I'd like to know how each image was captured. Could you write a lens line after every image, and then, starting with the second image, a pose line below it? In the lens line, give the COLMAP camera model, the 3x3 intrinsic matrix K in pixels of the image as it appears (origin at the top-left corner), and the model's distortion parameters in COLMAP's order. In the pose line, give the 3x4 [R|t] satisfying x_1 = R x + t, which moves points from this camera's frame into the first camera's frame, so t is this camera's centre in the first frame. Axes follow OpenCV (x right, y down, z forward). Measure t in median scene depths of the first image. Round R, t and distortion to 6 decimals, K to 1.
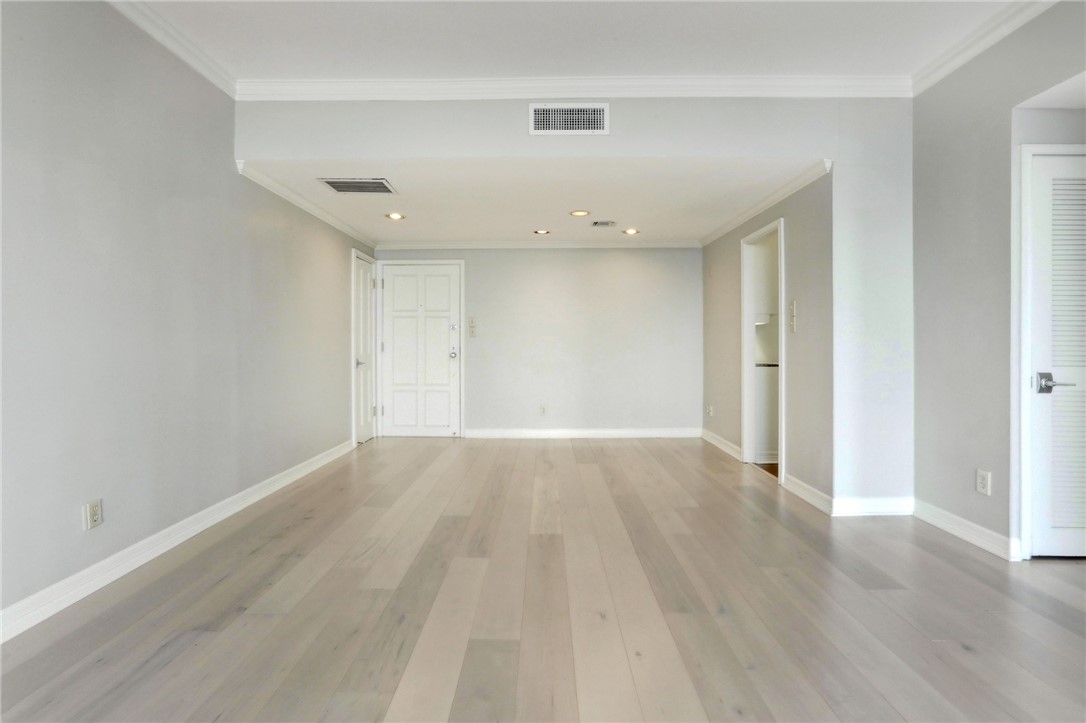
lens RADIAL K [[525.1, 0, 542.4], [0, 525.1, 341.6], [0, 0, 1]] dist [-0.052744, 0.028291]
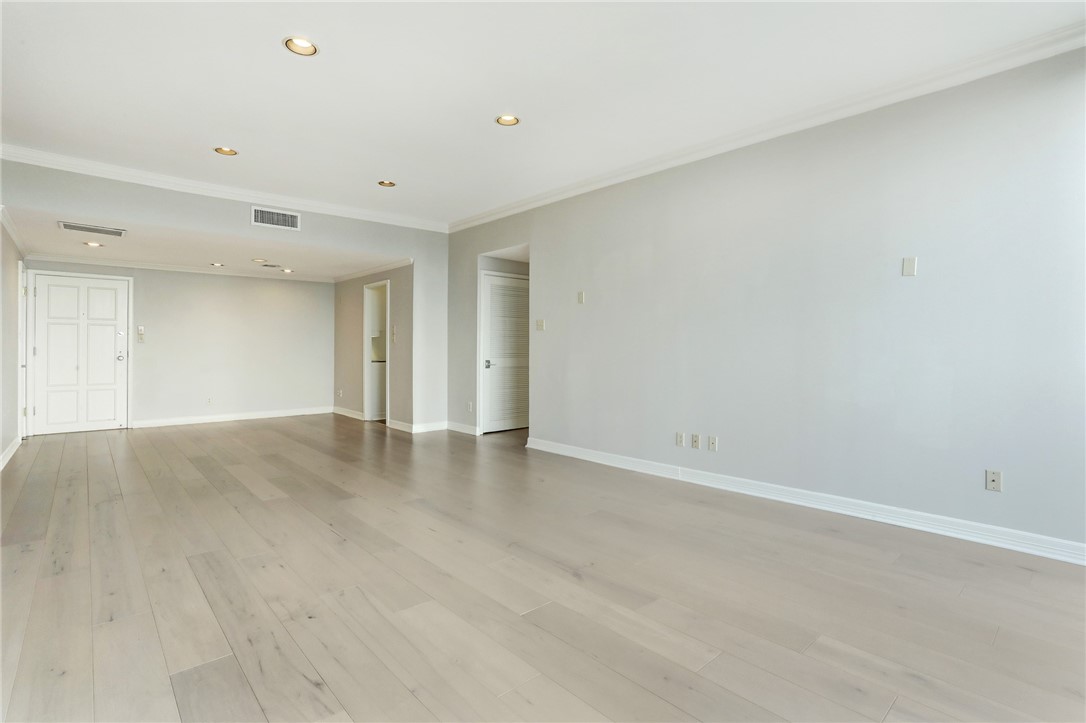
lens RADIAL K [[525.1, 0, 542.4], [0, 525.1, 341.6], [0, 0, 1]] dist [-0.052744, 0.028291]
pose [[0.738893, 0.011388, 0.673727, -0.352251], [-0.004187, 0.999915, -0.012310, -0.000803], [-0.673810, 0.006275, 0.738878, -0.678639]]
